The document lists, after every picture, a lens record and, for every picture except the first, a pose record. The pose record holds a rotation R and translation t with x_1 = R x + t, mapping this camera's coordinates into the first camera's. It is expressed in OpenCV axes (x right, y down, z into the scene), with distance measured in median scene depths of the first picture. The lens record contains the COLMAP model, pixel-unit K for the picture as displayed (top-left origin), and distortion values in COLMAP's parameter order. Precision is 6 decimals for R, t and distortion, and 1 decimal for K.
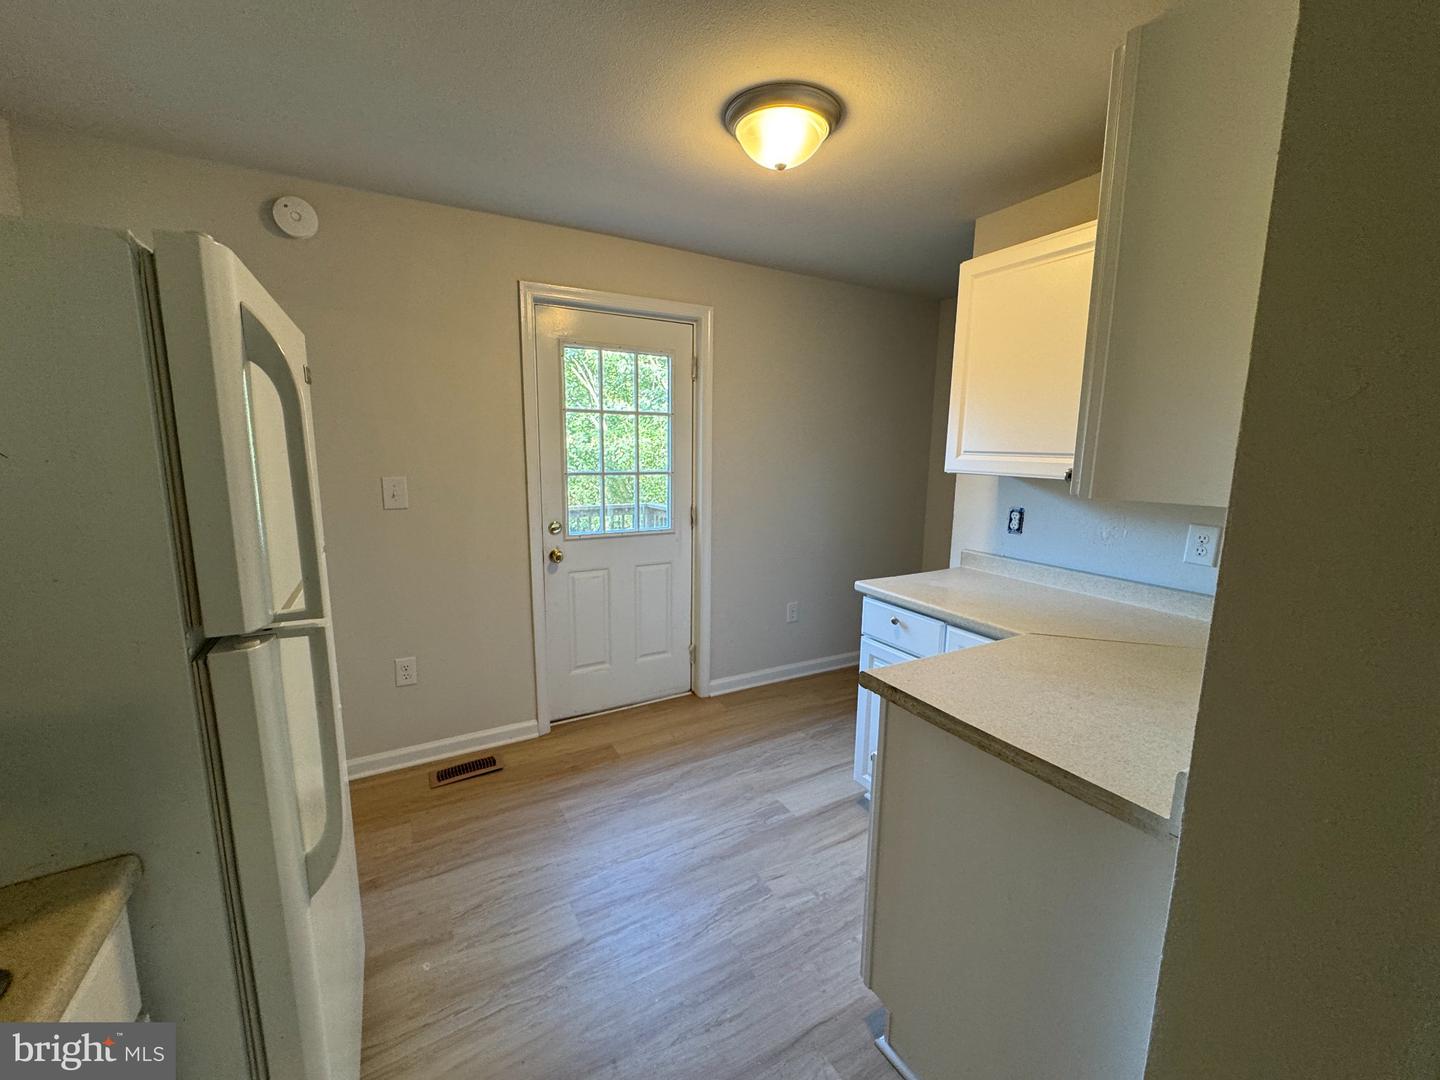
lens RADIAL K [[577.2, 0, 720.1], [0, 577.2, 538.1], [0, 0, 1]] dist [-0.002990, 0.000188]
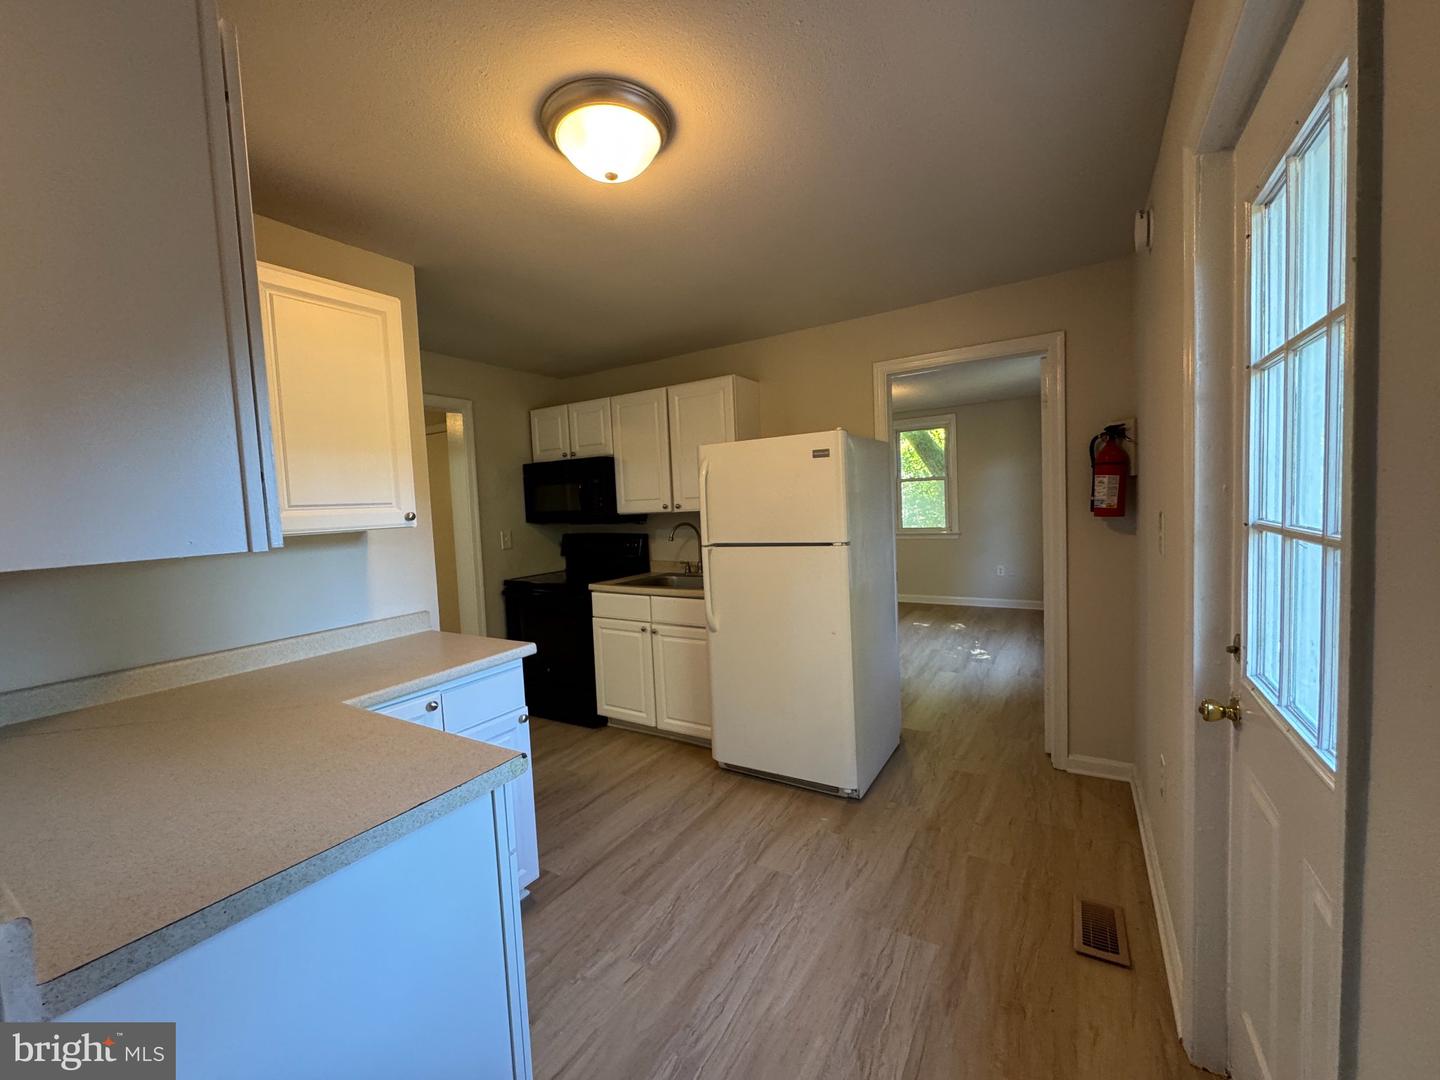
lens RADIAL K [[577.2, 0, 720.1], [0, 577.2, 538.1], [0, 0, 1]] dist [-0.002990, 0.000188]
pose [[-0.874848, 0.060580, -0.480594, 0.300802], [-0.036180, 0.981206, 0.189543, -0.197403], [0.483044, 0.183209, -0.856214, 1.411491]]
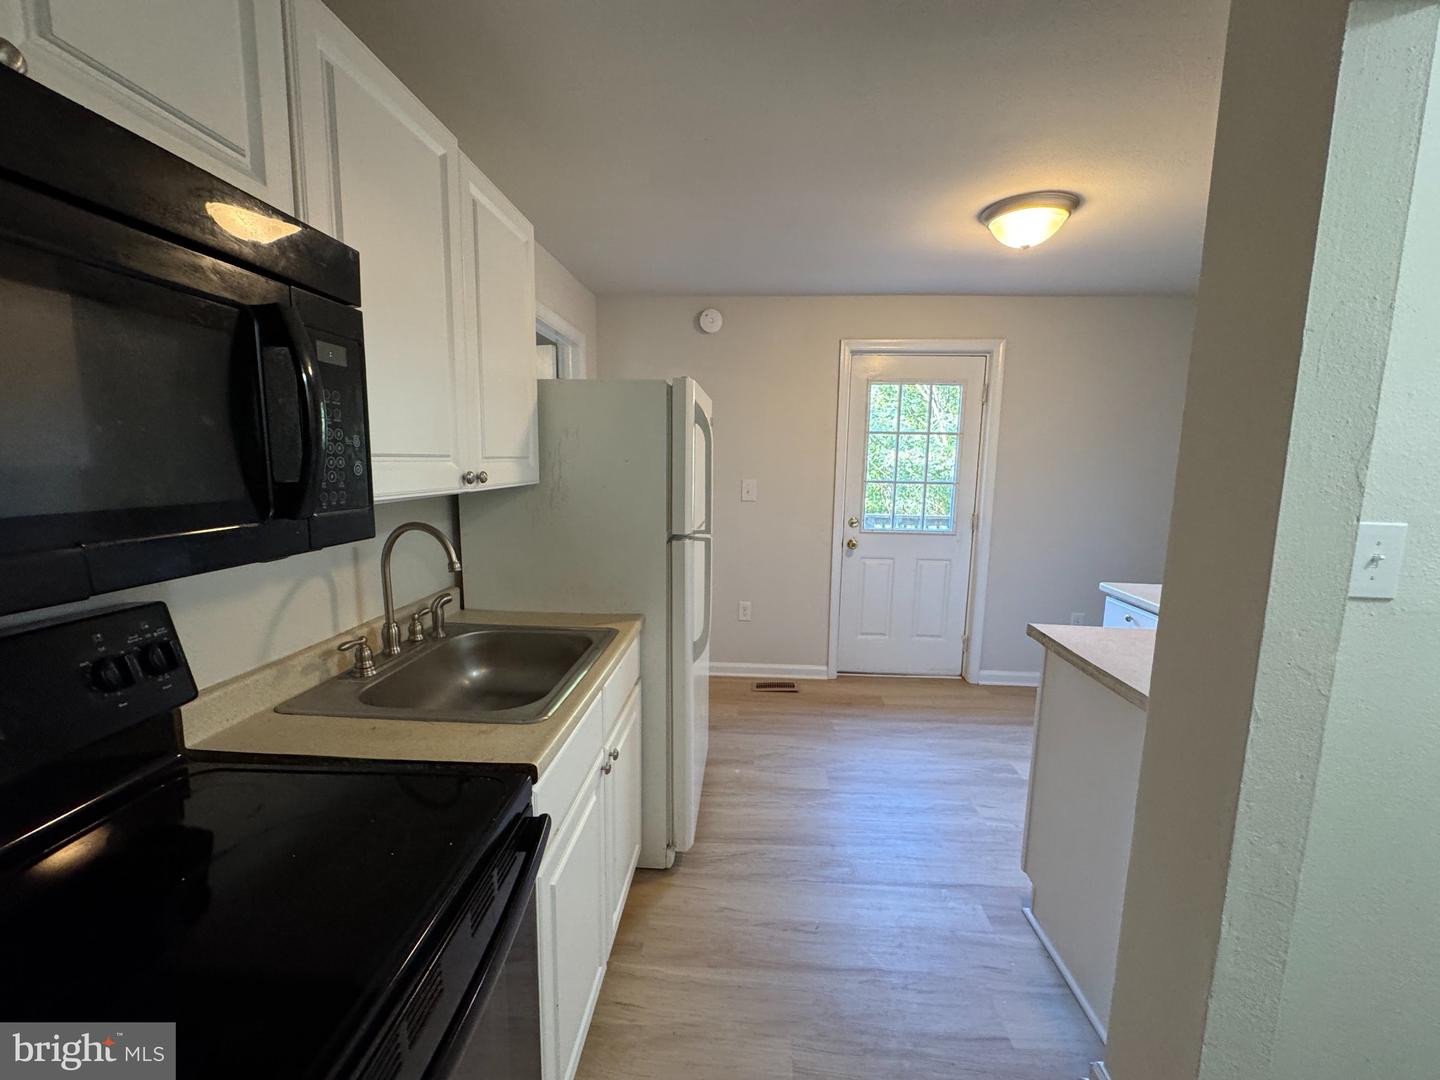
lens RADIAL K [[577.2, 0, 720.1], [0, 577.2, 538.1], [0, 0, 1]] dist [-0.002990, 0.000188]
pose [[0.840121, 0.077375, -0.536851, 0.198541], [-0.090763, 0.995871, 0.001496, 0.052548], [0.534751, 0.047470, 0.843675, -0.316216]]
